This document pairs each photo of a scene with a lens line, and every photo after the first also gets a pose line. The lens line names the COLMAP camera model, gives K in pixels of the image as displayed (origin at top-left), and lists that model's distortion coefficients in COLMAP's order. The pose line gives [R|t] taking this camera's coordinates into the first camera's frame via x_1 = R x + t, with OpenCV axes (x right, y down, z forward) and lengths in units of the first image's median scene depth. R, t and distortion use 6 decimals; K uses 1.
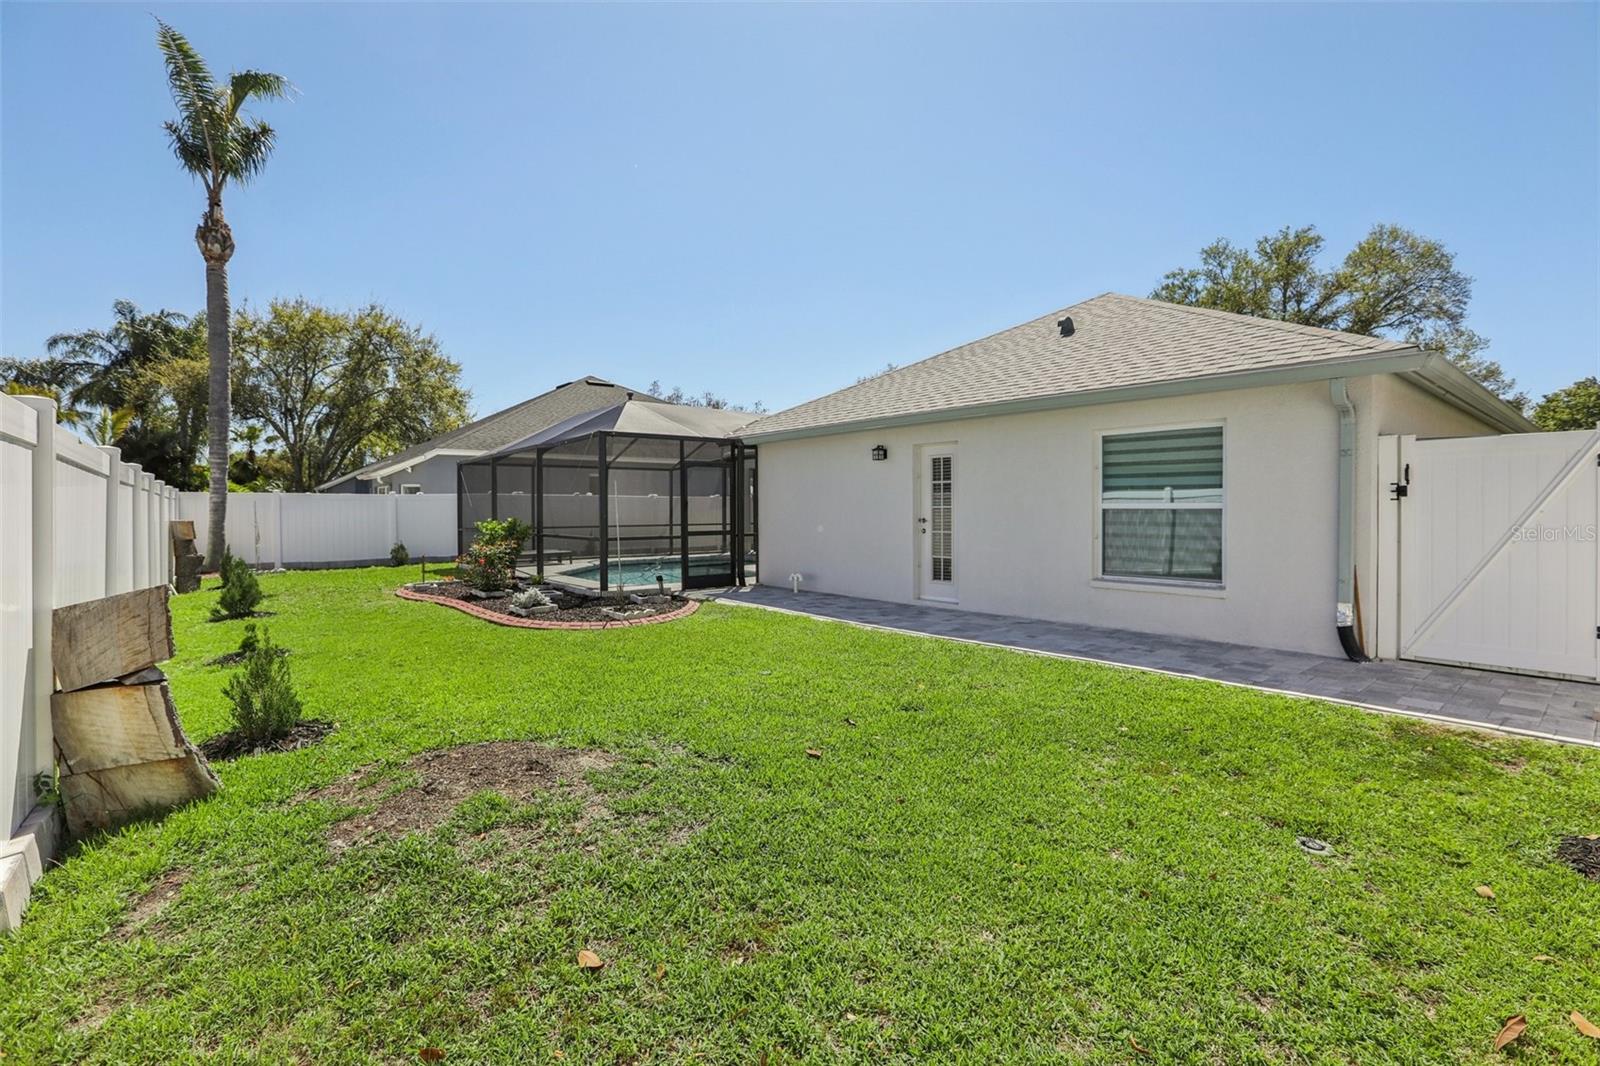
lens RADIAL K [[725.4, 0, 801.4], [0, 725.4, 522.5], [0, 0, 1]] dist [-0.066606, 0.019945]
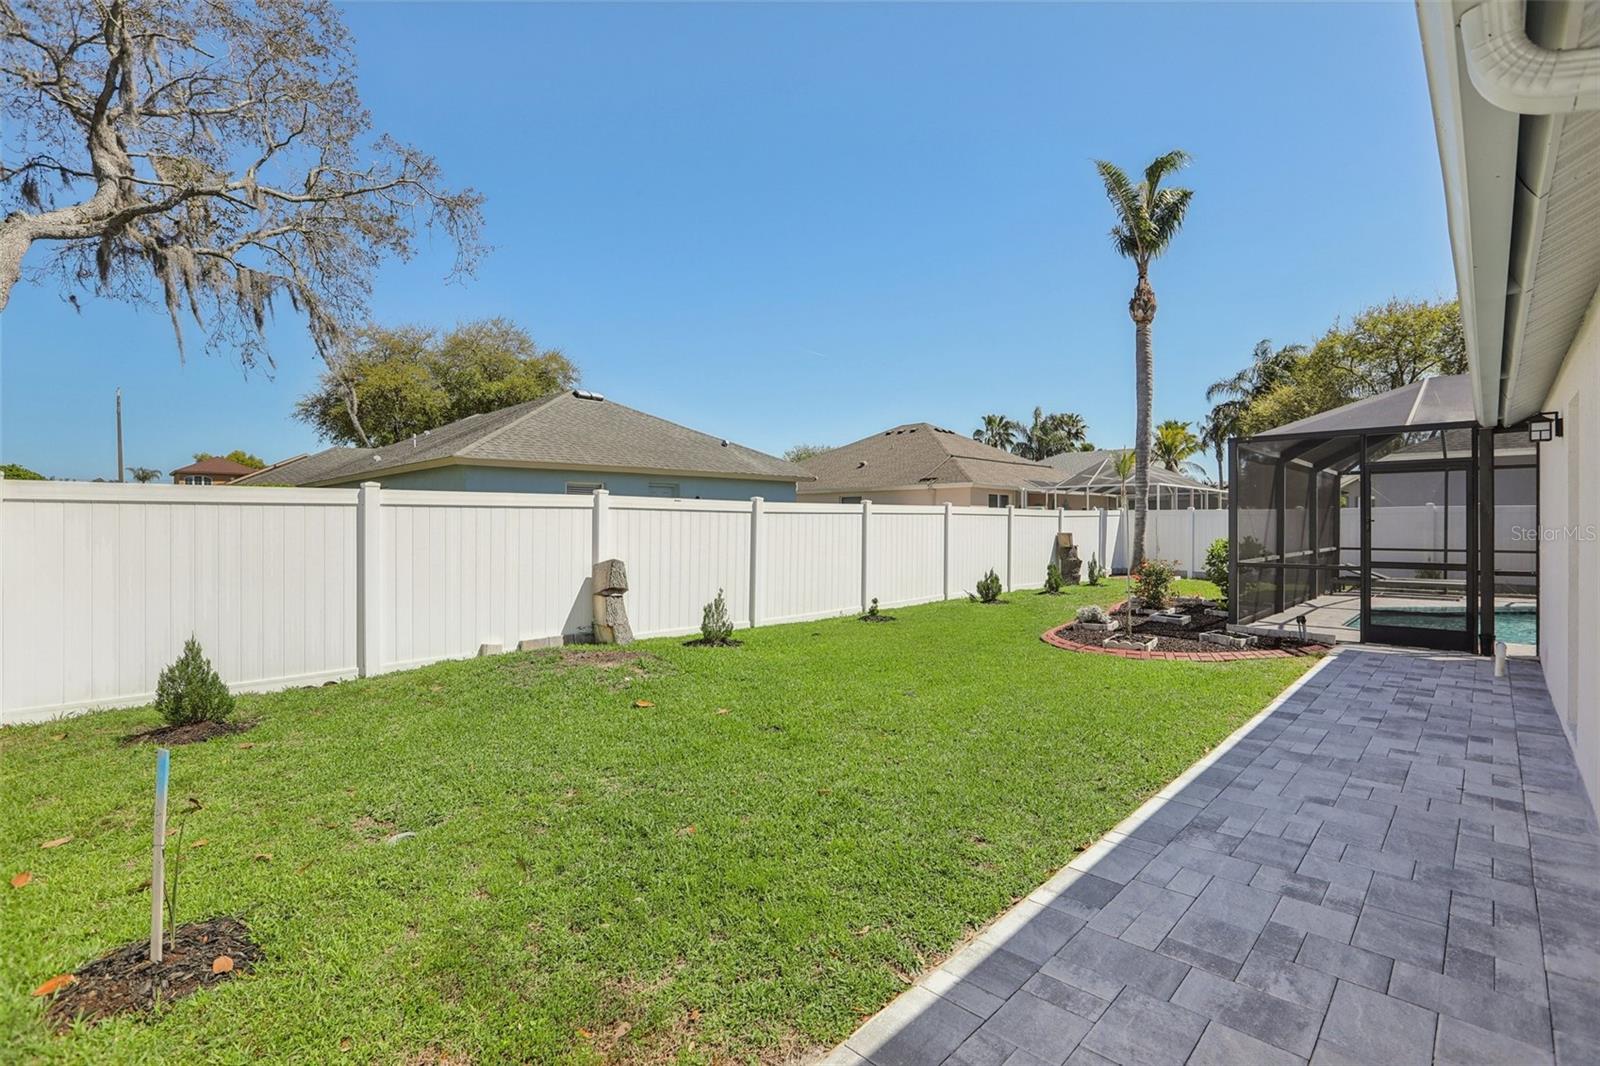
lens RADIAL K [[725.4, 0, 801.4], [0, 725.4, 522.5], [0, 0, 1]] dist [-0.066606, 0.019945]
pose [[0.098361, 0.001949, -0.995149, 0.361012], [-0.015254, 0.999884, 0.000451, -0.012931], [0.995034, 0.015135, 0.098379, 0.278560]]
